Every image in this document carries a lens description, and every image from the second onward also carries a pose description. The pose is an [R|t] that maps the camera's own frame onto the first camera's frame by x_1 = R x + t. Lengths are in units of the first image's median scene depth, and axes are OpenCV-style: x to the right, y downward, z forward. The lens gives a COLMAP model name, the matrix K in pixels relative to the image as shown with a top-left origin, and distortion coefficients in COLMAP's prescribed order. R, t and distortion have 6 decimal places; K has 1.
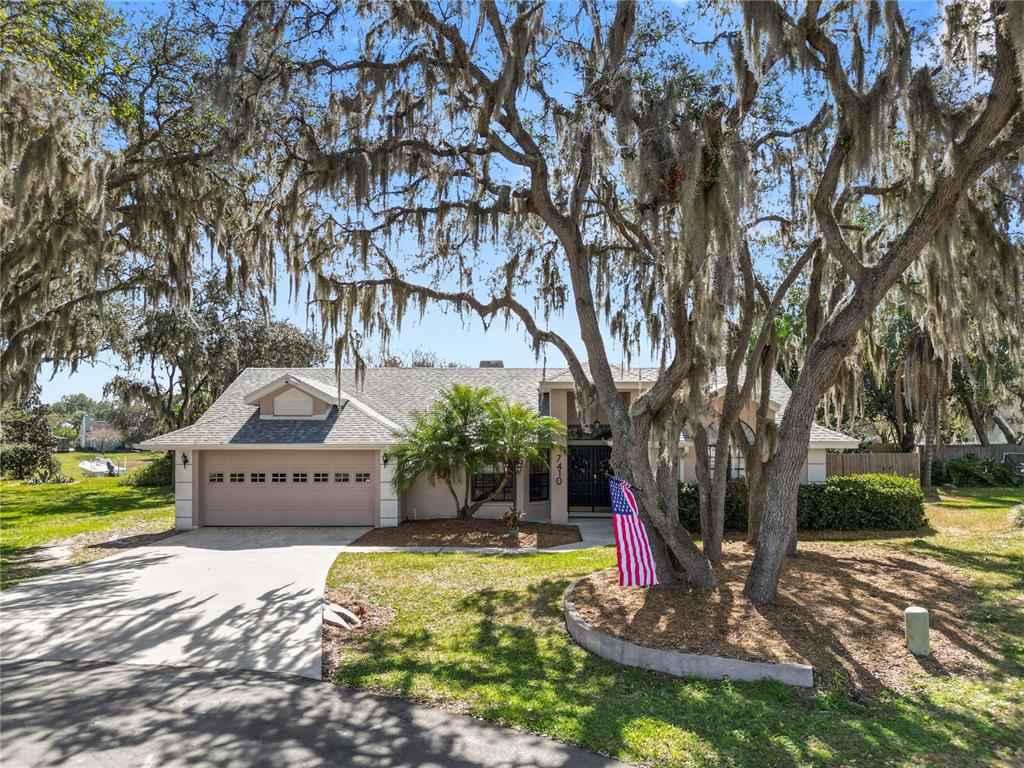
lens RADIAL K [[724.0, 0, 508.9], [0, 724.0, 437.3], [0, 0, 1]] dist [0.001761, -0.003657]
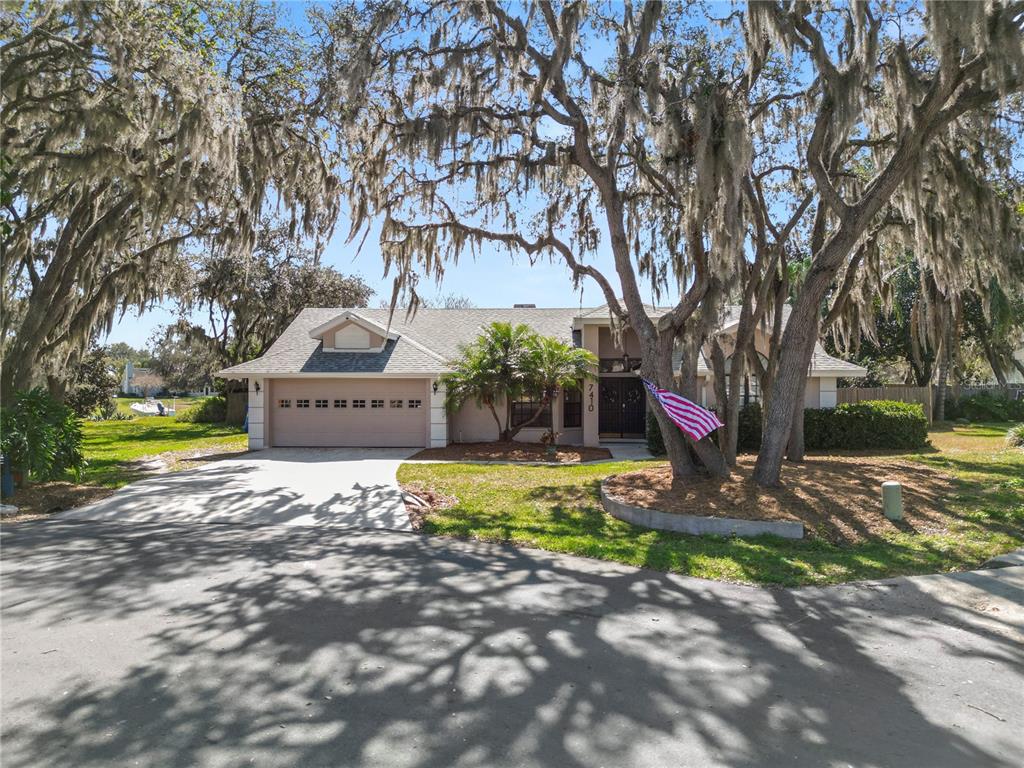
lens RADIAL K [[718.8, 0, 512.0], [0, 718.8, 384.0], [0, 0, 1]] dist [0.007464, -0.001150]
pose [[0.999458, 0.001588, -0.032893, -0.020633], [-0.001725, 0.999990, -0.004122, 0.037663], [0.032886, 0.004176, 0.999450, -0.124430]]
